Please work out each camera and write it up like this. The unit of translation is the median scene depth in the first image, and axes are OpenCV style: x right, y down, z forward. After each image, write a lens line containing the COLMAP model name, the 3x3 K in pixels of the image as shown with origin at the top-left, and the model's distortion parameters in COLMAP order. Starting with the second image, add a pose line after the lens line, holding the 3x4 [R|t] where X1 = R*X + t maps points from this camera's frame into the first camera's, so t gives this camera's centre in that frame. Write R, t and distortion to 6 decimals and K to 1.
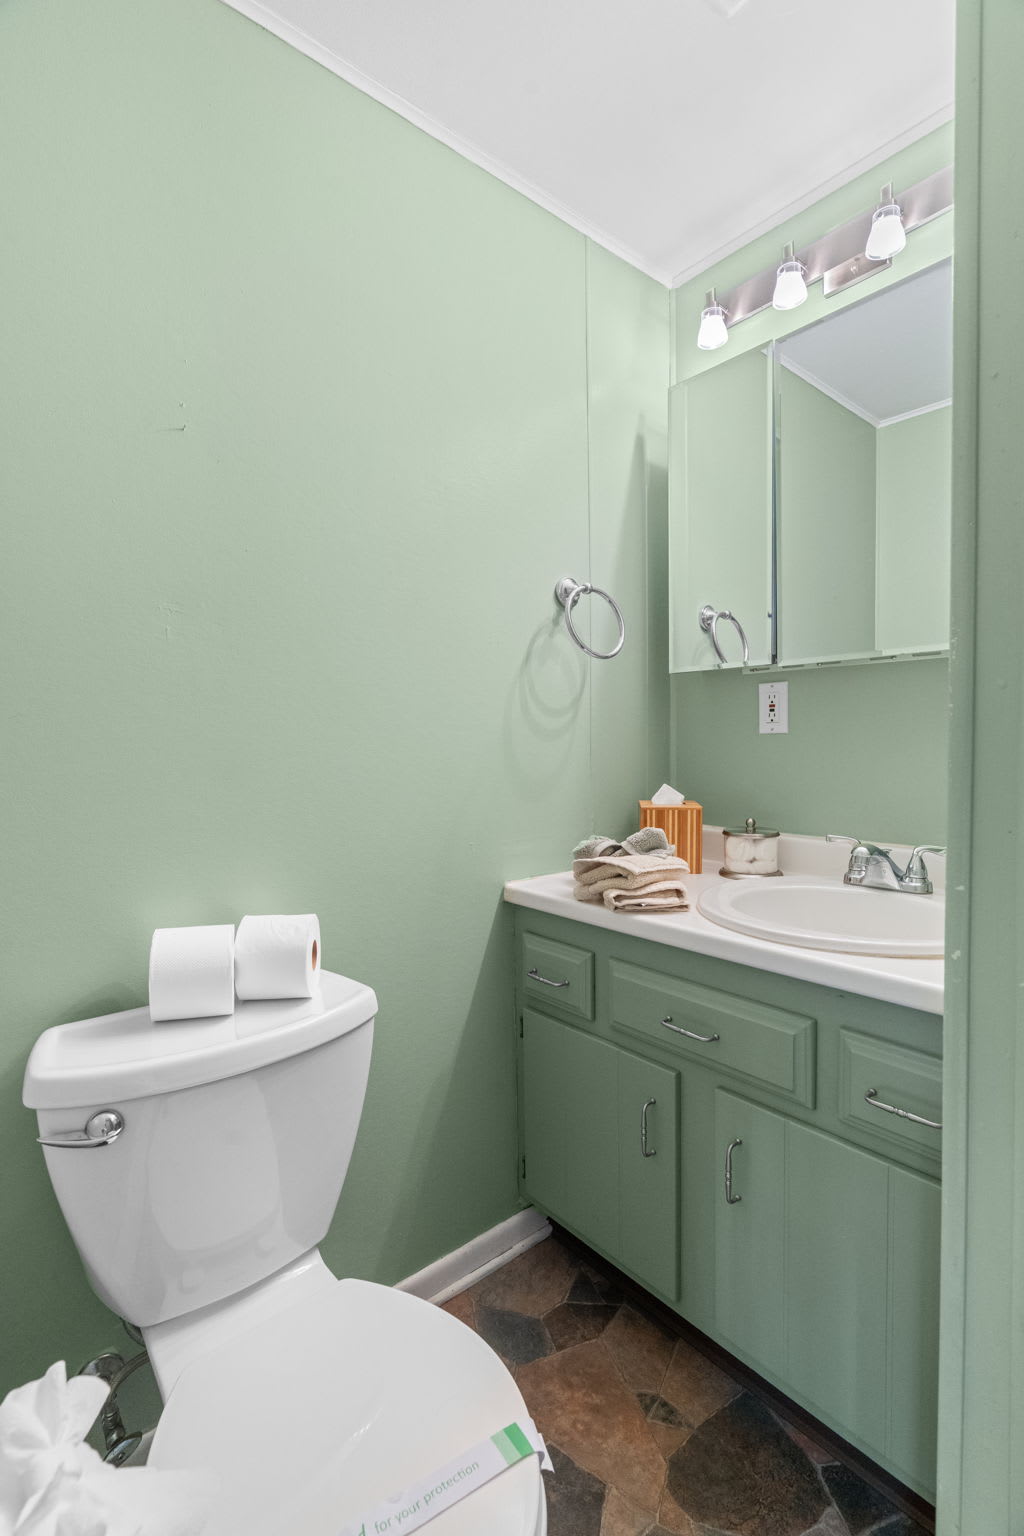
lens RADIAL K [[699.5, 0, 512.0], [0, 699.5, 768.0], [0, 0, 1]] dist [-0.003386, 0.001482]
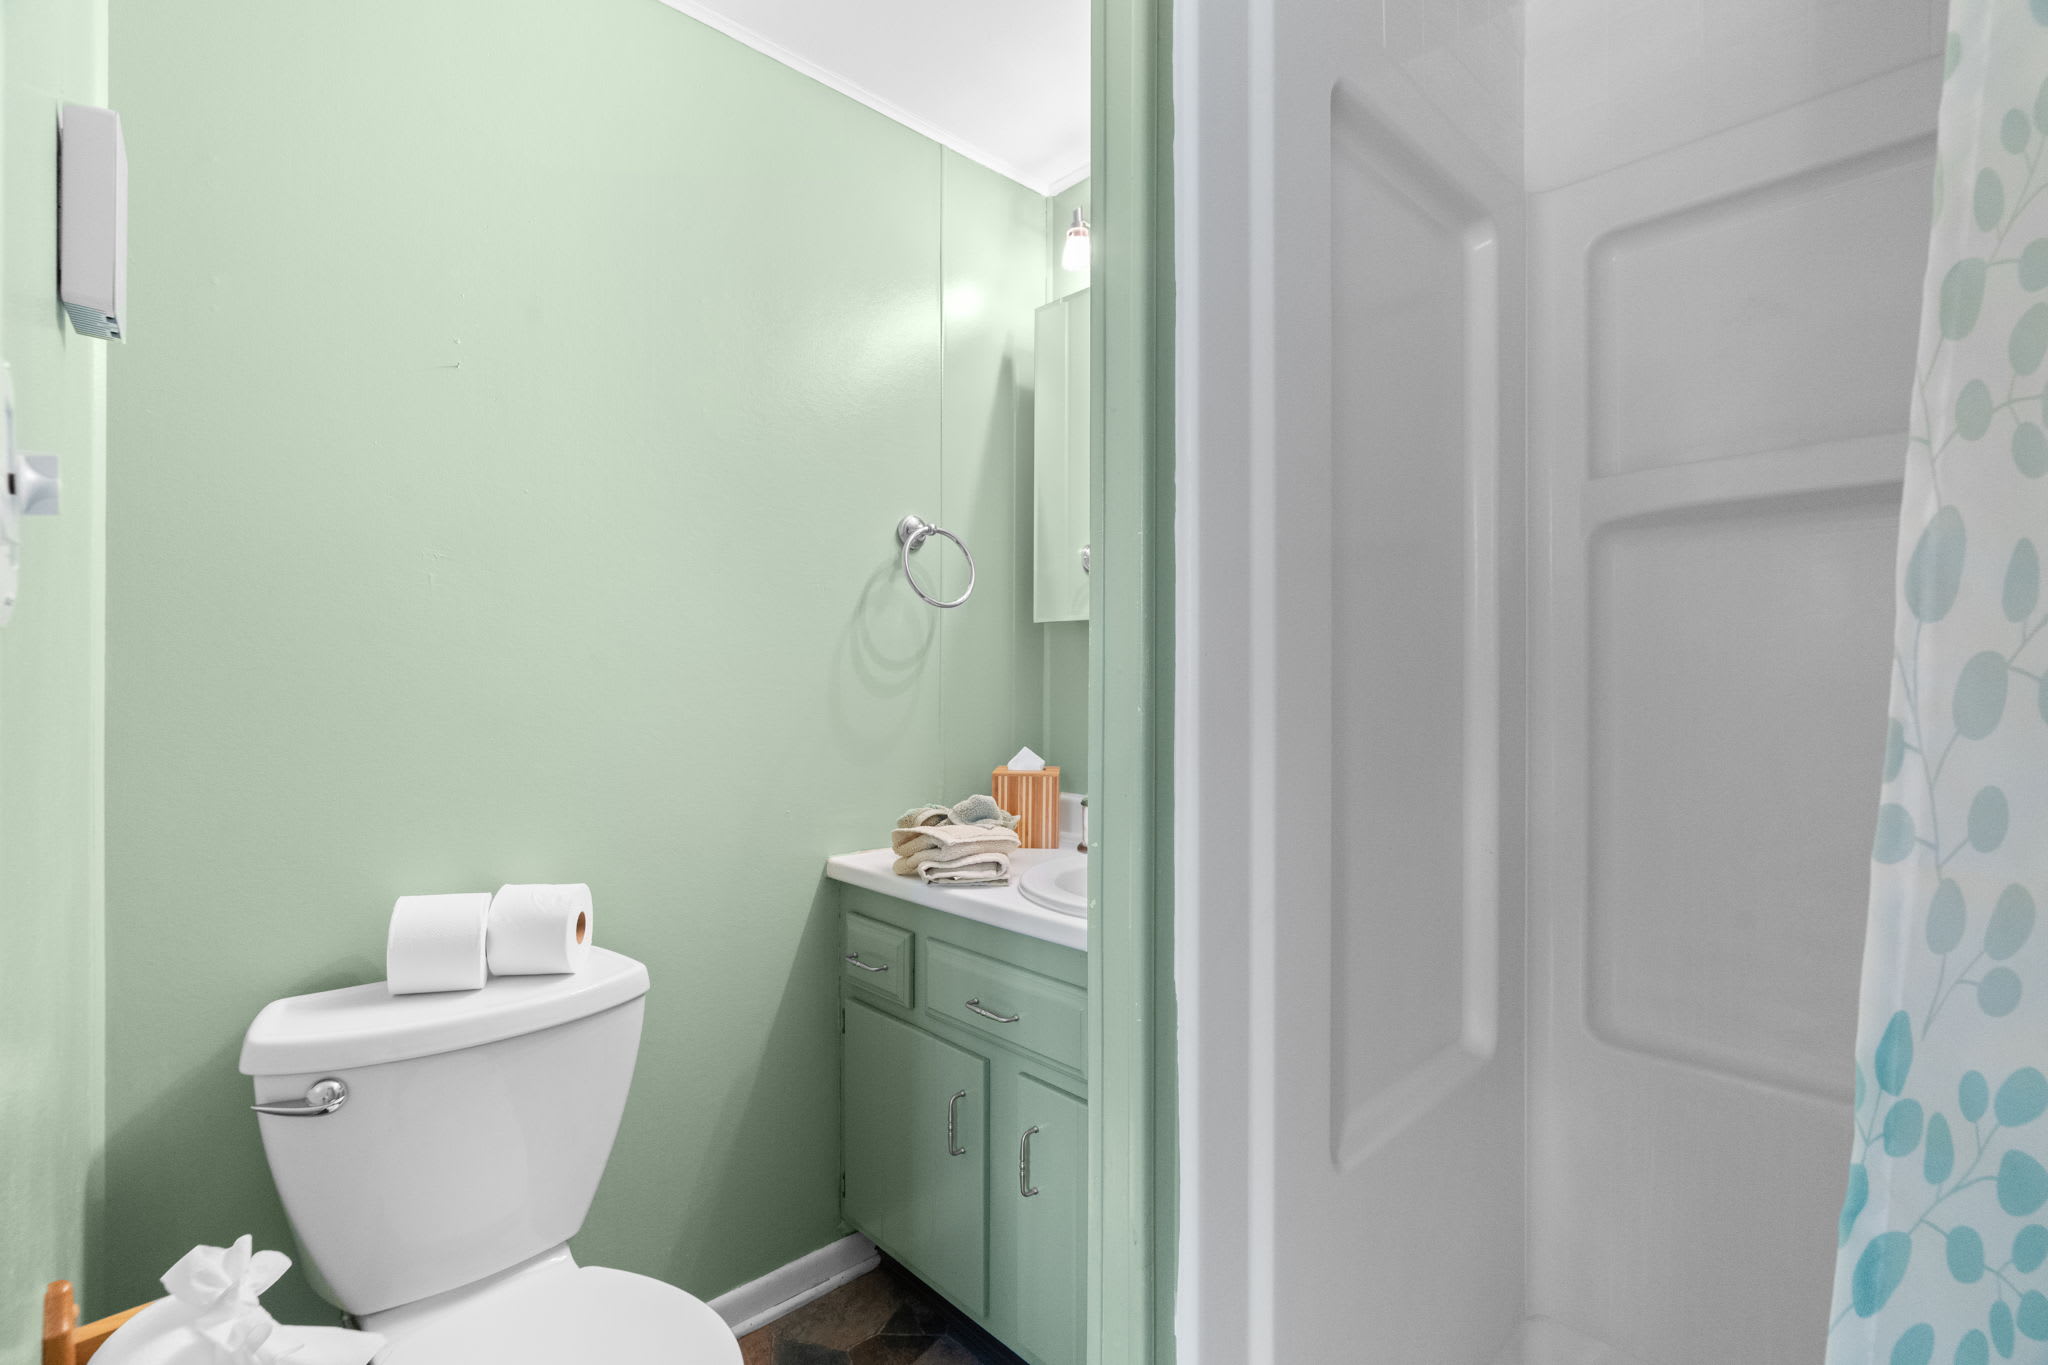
lens RADIAL K [[932.6, 0, 1024.0], [0, 932.6, 682.5], [0, 0, 1]] dist [-0.003386, 0.001482]
pose [[0.998320, 0.017345, 0.055285, 0.187758], [-0.015011, 0.998990, -0.042350, -0.011330], [-0.055963, 0.041449, 0.997572, -0.228162]]
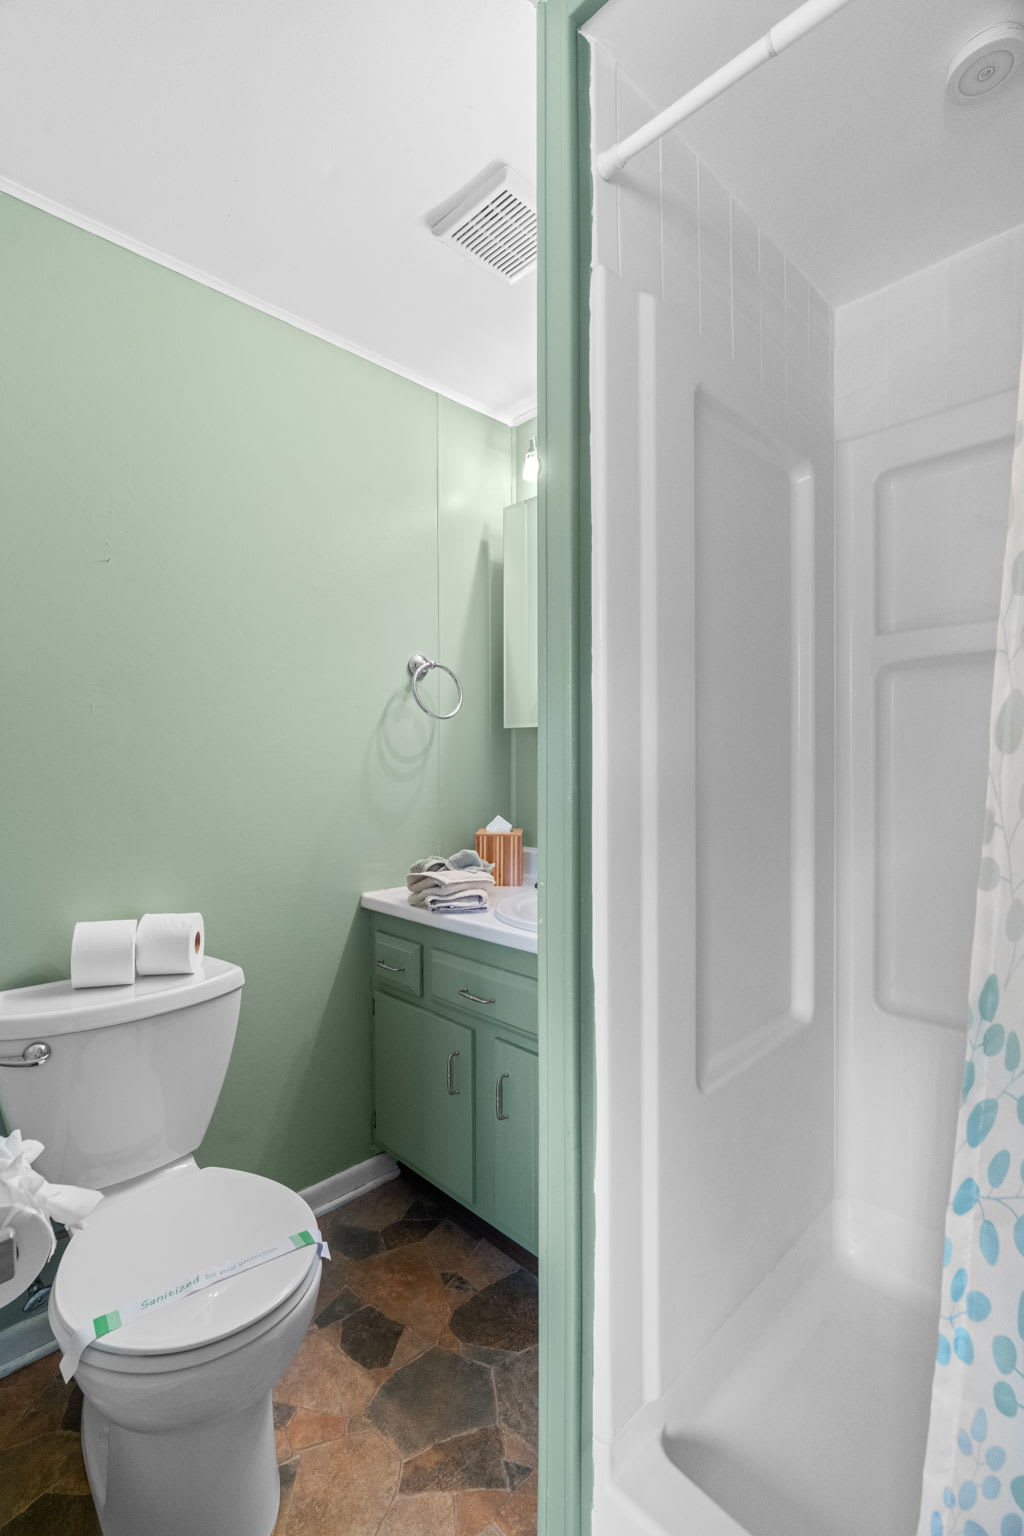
lens RADIAL K [[706.6, 0, 511.0], [0, 706.6, 765.9], [0, 0, 1]] dist [-0.004441, 0.001236]
pose [[0.997254, 0.010842, 0.073259, 0.182821], [-0.008342, 0.999375, -0.034346, -0.029139], [-0.073585, 0.033640, 0.996721, -0.353299]]
